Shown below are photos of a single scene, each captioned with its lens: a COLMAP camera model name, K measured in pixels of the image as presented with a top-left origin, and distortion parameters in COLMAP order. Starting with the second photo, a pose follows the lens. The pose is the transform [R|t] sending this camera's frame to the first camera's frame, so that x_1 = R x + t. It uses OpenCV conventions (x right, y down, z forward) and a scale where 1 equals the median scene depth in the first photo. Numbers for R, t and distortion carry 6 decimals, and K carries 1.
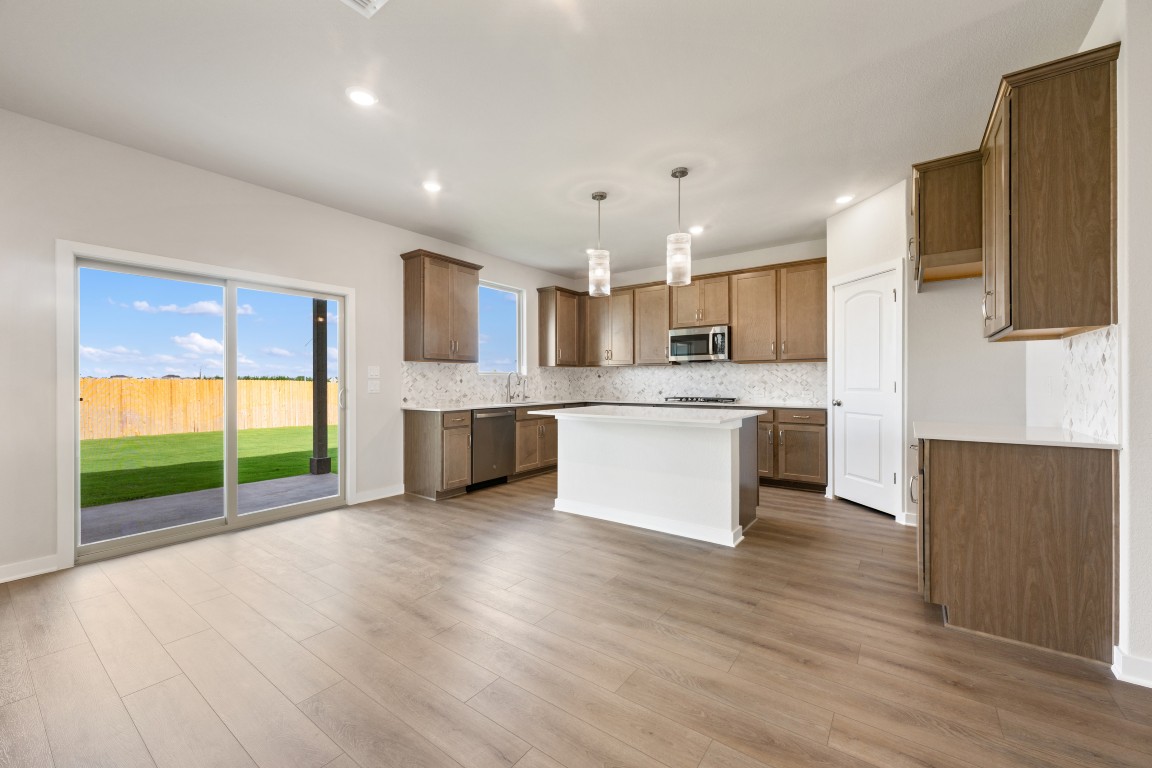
lens RADIAL K [[453.0, 0, 577.0], [0, 453.0, 381.8], [0, 0, 1]] dist [-0.001022, 0.000398]
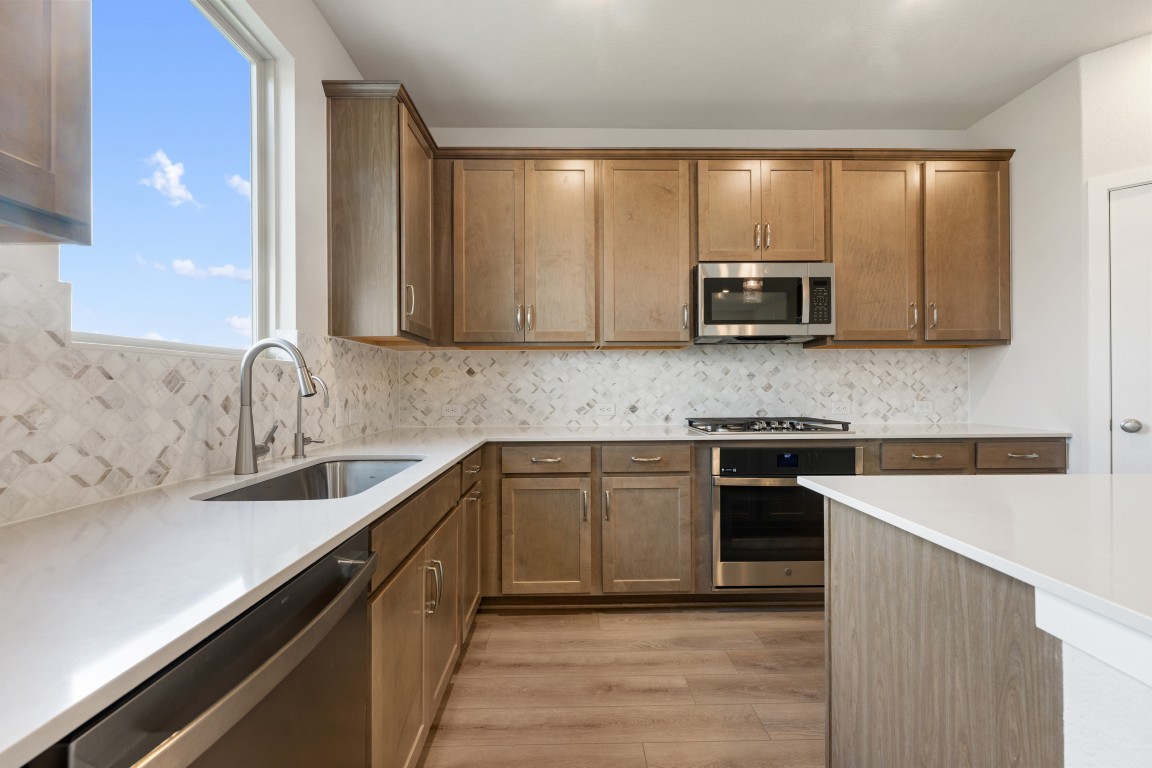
lens RADIAL K [[489.4, 0, 578.2], [0, 489.4, 381.9], [0, 0, 1]] dist [0.000864, 0.000472]
pose [[0.792941, 0.003297, 0.609289, -0.206292], [0.003273, 0.999948, -0.009670, 0.001936], [-0.609289, 0.009662, 0.792889, 0.856203]]
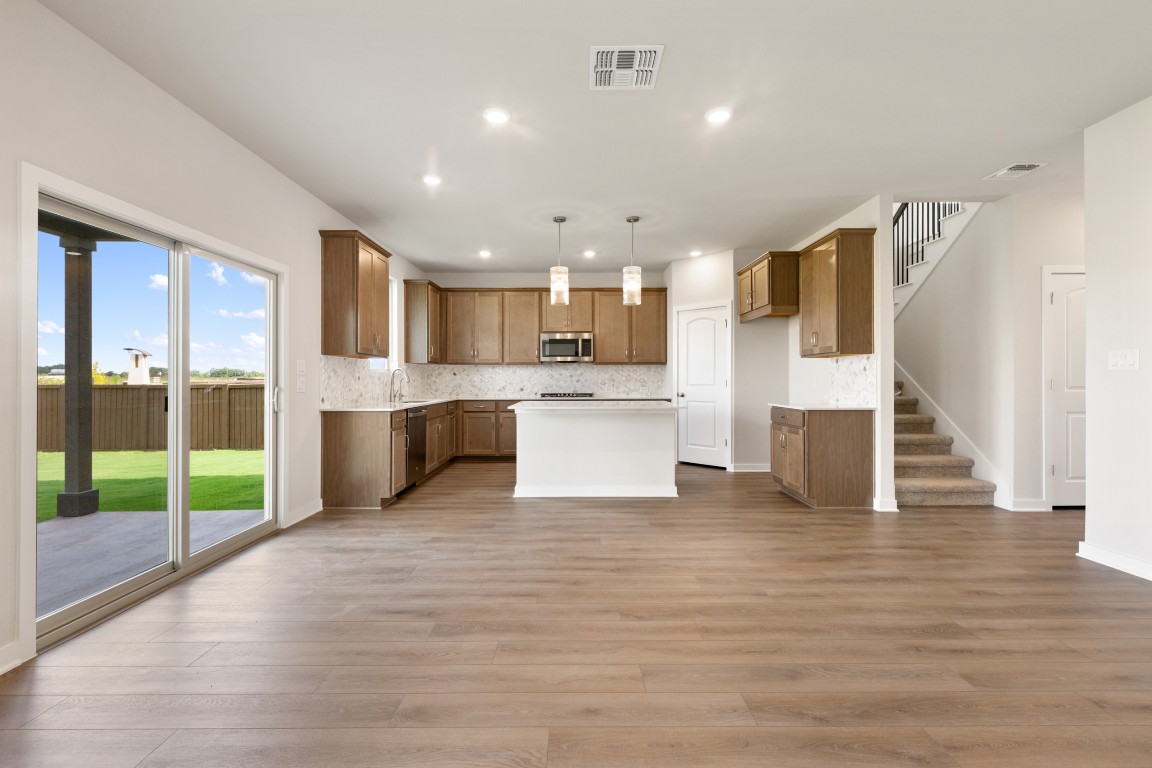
lens RADIAL K [[489.4, 0, 574.9], [0, 489.4, 377.9], [0, 0, 1]] dist [0.000864, 0.000472]
pose [[0.806604, 0.003532, 0.591081, -0.537647], [-0.000812, 0.999988, -0.004868, 0.001970], [-0.591091, 0.003447, 0.806597, -0.027979]]
